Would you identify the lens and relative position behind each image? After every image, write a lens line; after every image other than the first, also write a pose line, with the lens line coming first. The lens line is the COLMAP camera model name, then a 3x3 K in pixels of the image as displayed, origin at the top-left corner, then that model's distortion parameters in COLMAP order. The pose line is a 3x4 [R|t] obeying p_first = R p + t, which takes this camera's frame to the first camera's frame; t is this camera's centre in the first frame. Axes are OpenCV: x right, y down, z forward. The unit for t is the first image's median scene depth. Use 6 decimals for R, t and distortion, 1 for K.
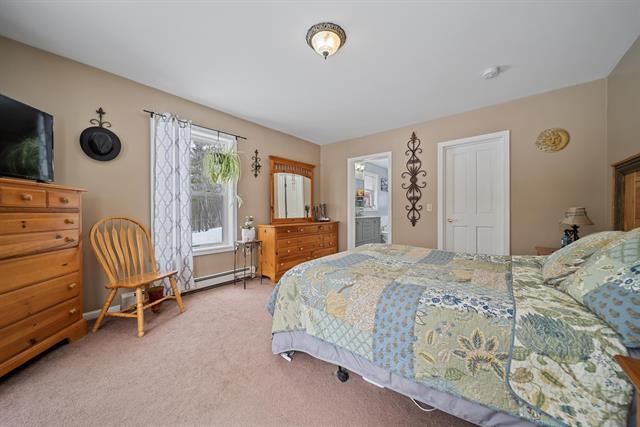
lens RADIAL K [[224.8, 0, 320.0], [0, 224.8, 213.5], [0, 0, 1]] dist [-0.001304, -0.000388]
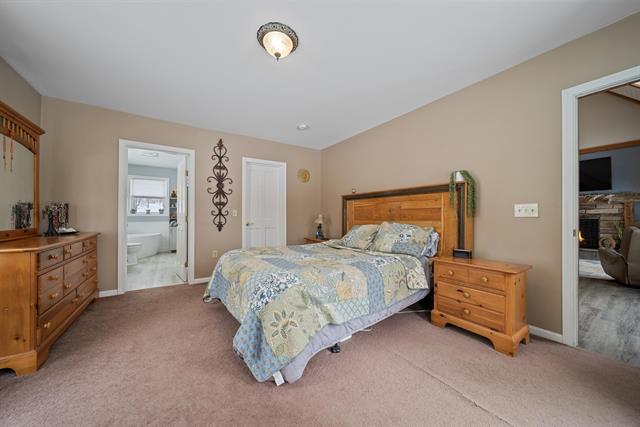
lens RADIAL K [[224.8, 0, 320.0], [0, 224.8, 213.5], [0, 0, 1]] dist [-0.001304, -0.000388]
pose [[0.292724, 0.013470, 0.956102, -0.432186], [0.008120, 0.999830, -0.016572, -0.002757], [-0.956162, 0.012615, 0.292565, 0.274879]]
